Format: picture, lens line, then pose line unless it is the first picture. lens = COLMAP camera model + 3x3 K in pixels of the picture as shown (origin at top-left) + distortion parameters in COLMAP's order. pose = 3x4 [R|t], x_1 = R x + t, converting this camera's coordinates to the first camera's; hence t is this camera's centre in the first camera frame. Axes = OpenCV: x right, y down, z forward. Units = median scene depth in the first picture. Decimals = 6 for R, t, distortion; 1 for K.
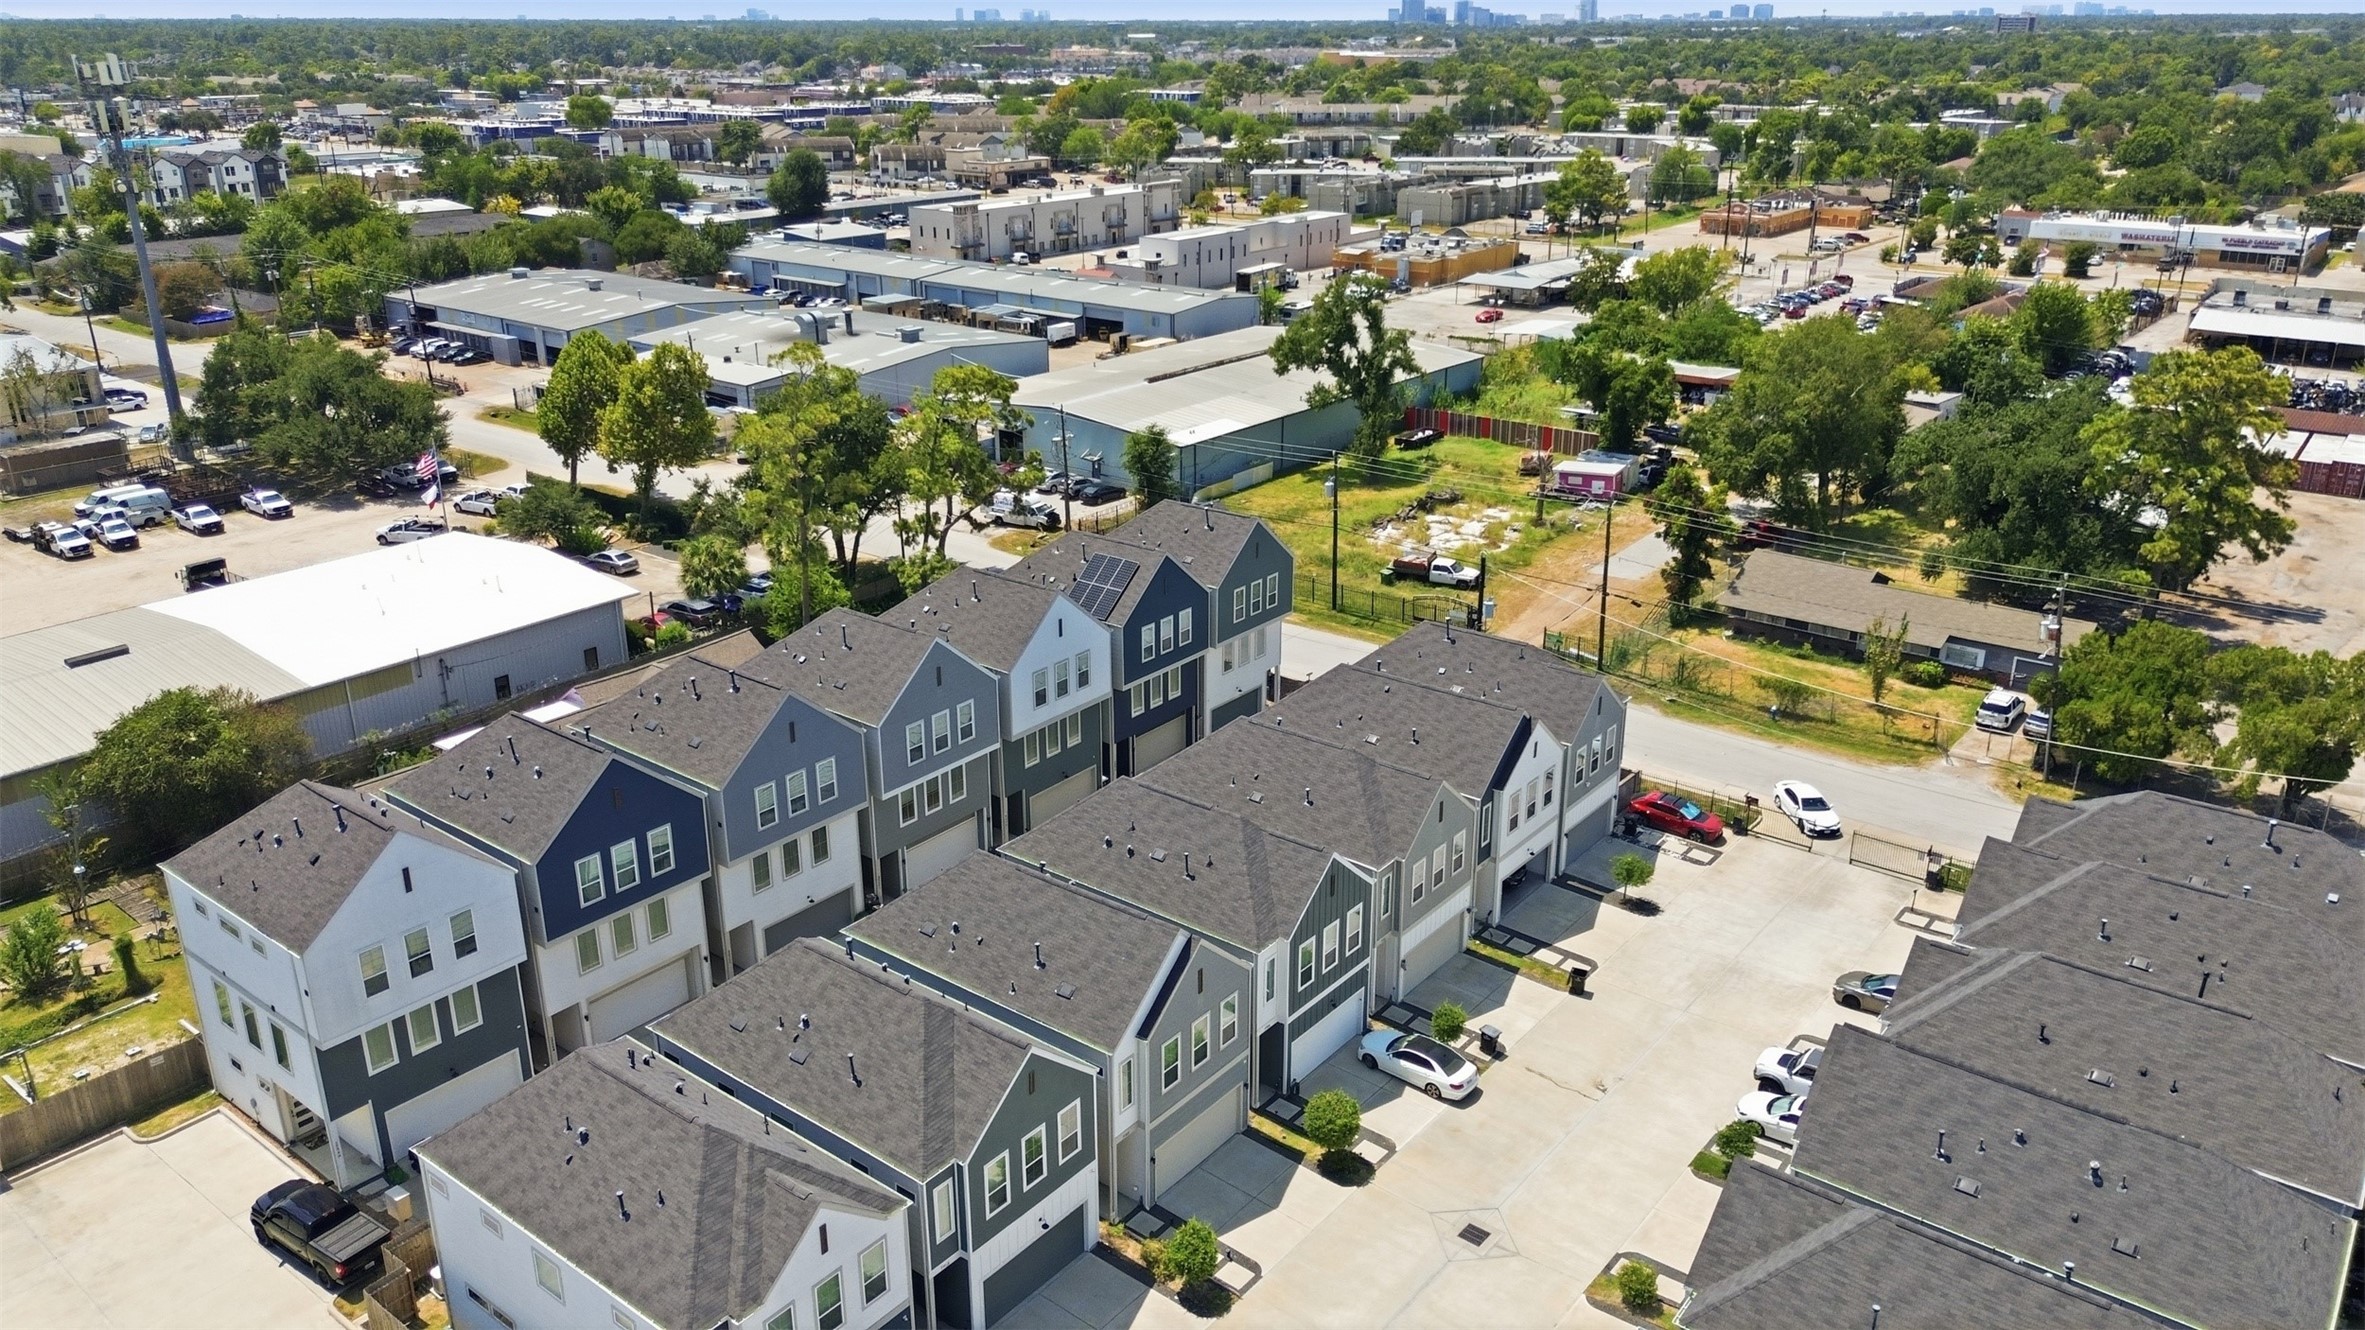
lens RADIAL K [[1680.0, 0, 1182.5], [0, 1680.0, 665.0], [0, 0, 1]] dist [0.063095, -0.069240]
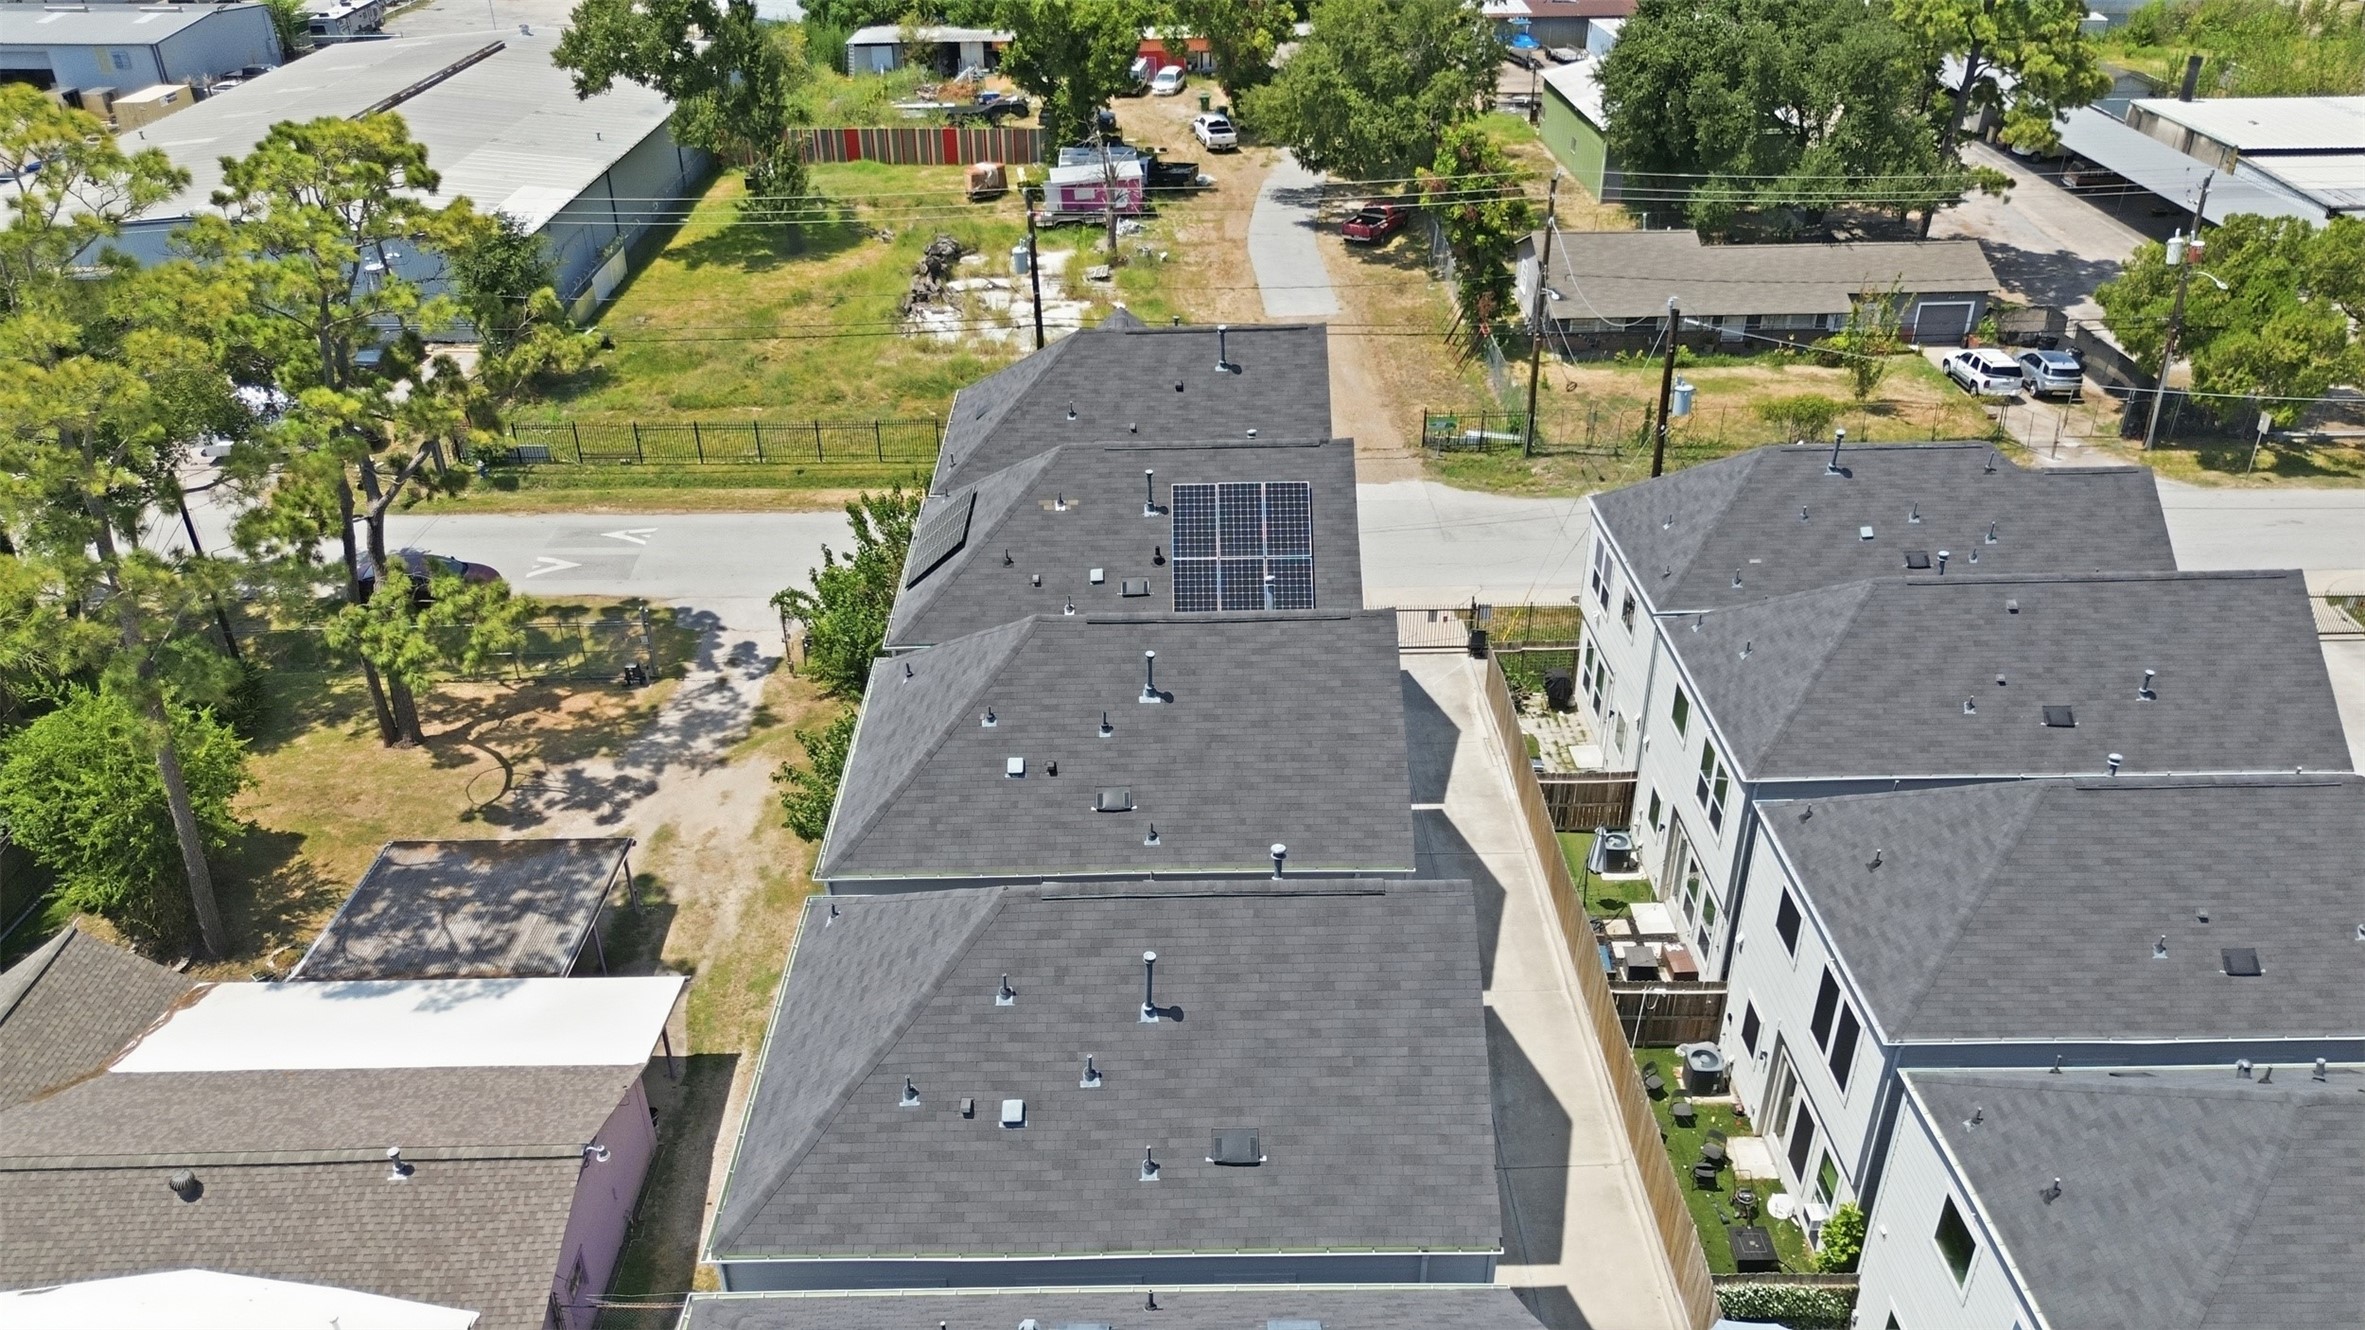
lens RADIAL K [[1680.0, 0, 1182.5], [0, 1680.0, 665.0], [0, 0, 1]] dist [0.063095, -0.069240]
pose [[0.773714, -0.318205, 0.547824, -0.200760], [0.229983, 0.946796, 0.225135, -0.080230], [-0.590317, -0.048200, 0.805731, 0.444607]]
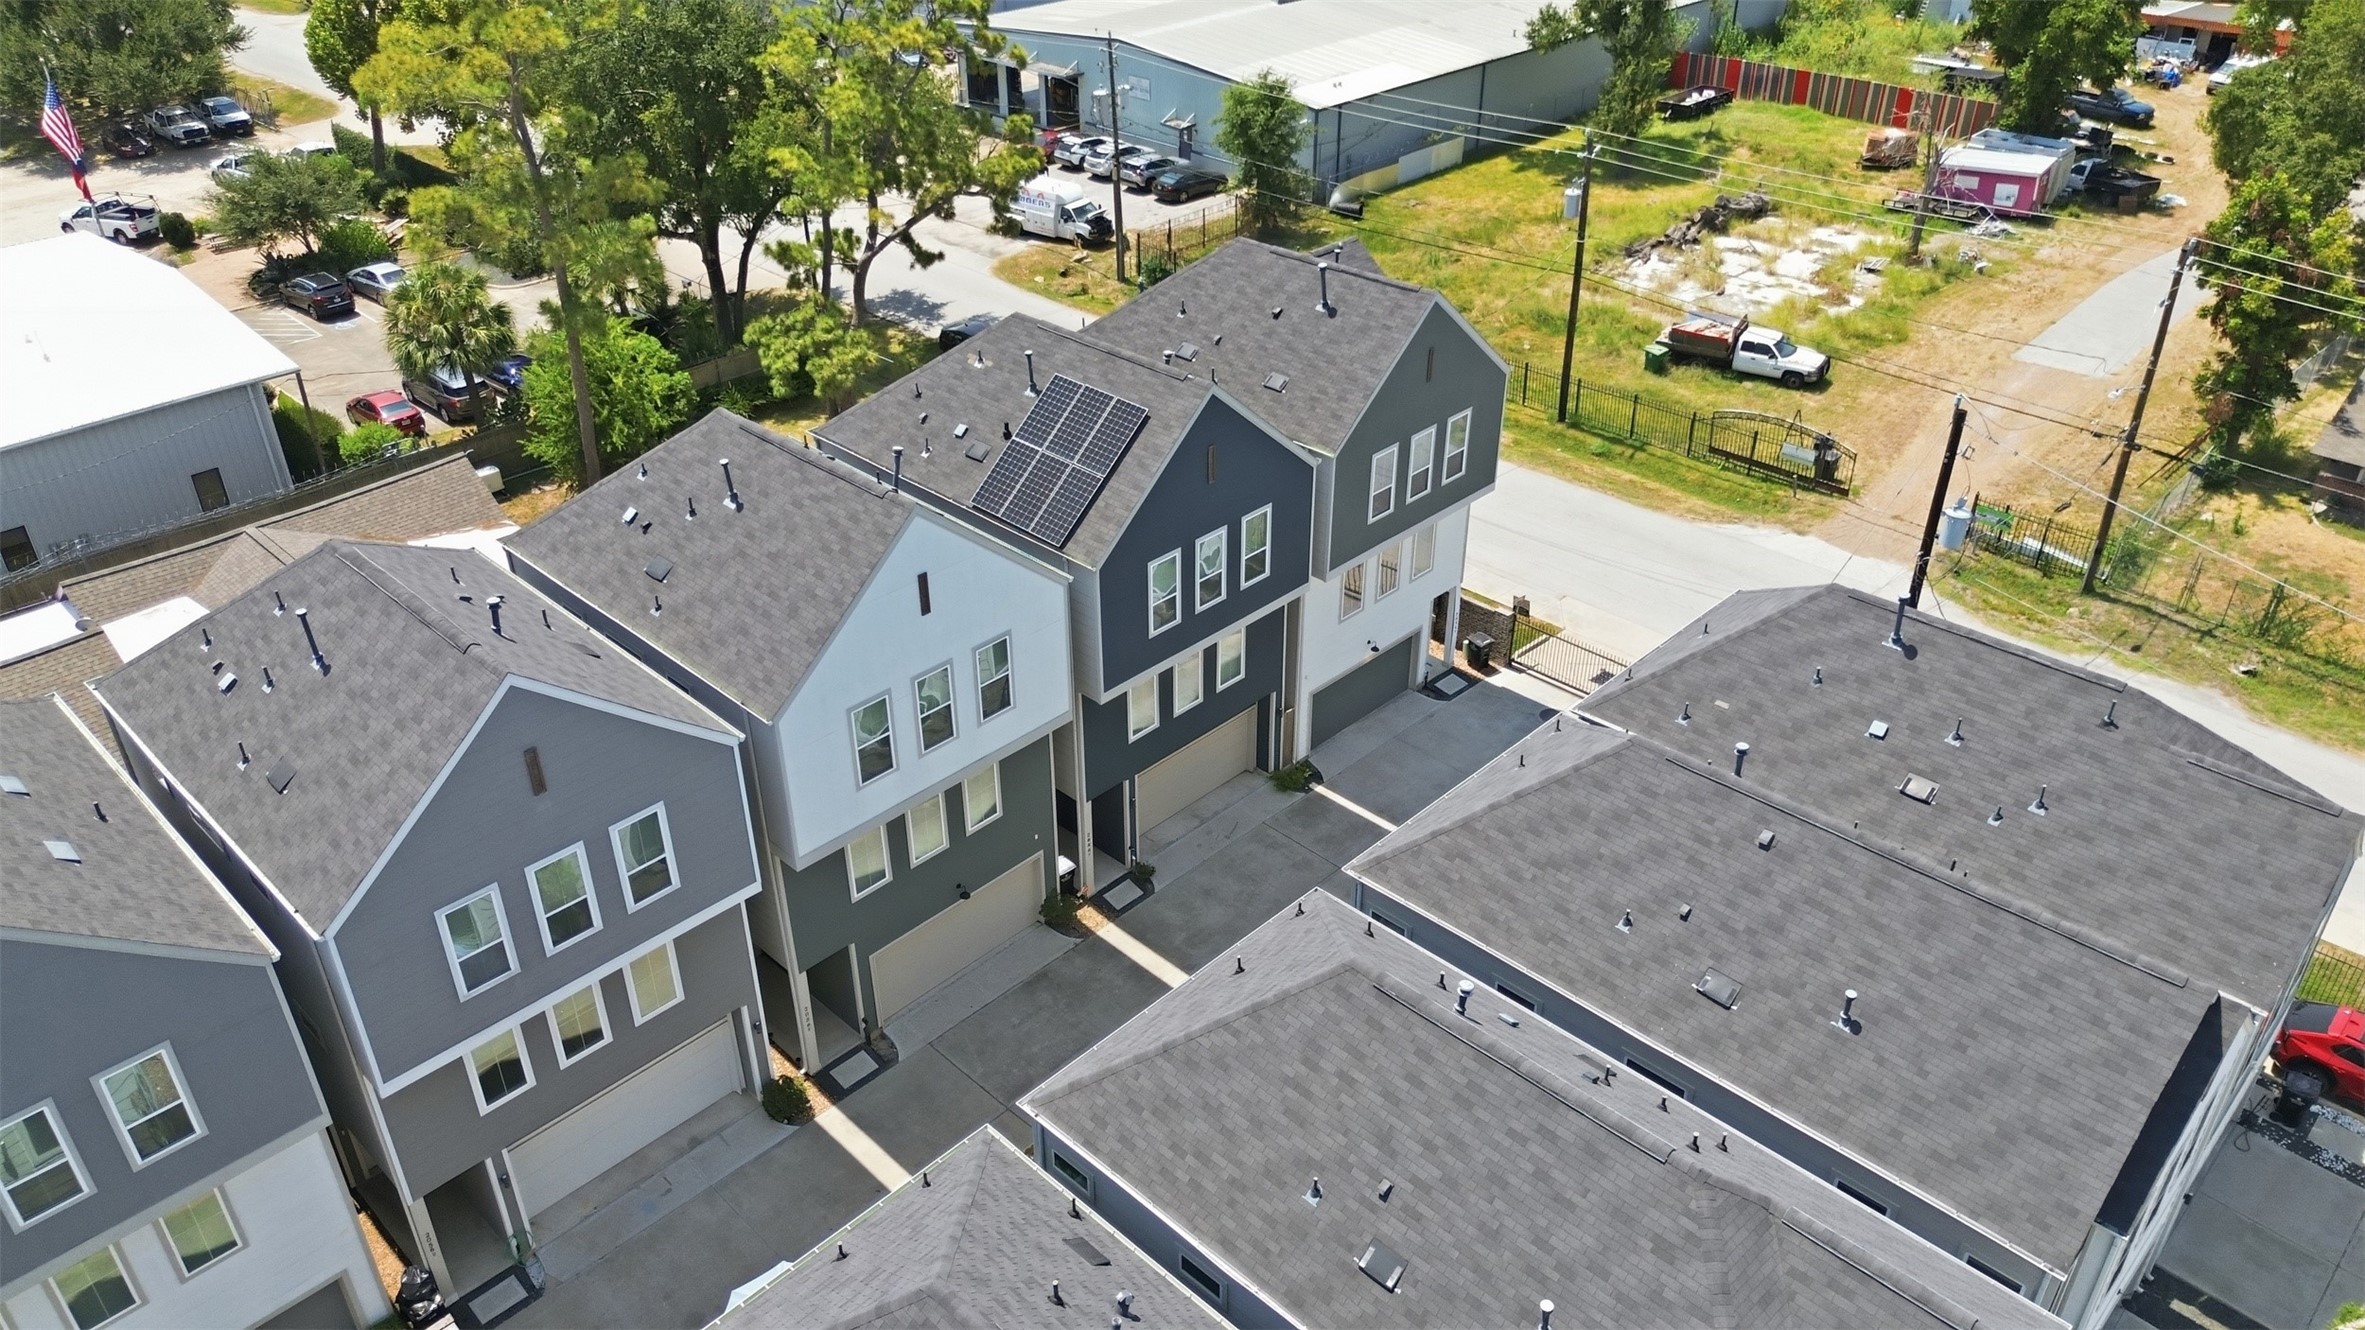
lens RADIAL K [[1690.6, 0, 1182.5], [0, 1690.6, 665.0], [0, 0, 1]] dist [0.018156, -0.000486]
pose [[0.994906, 0.052368, -0.086141, 0.015382], [-0.034690, 0.980149, 0.195204, -0.053849], [0.094654, -0.191221, 0.976972, 0.378192]]
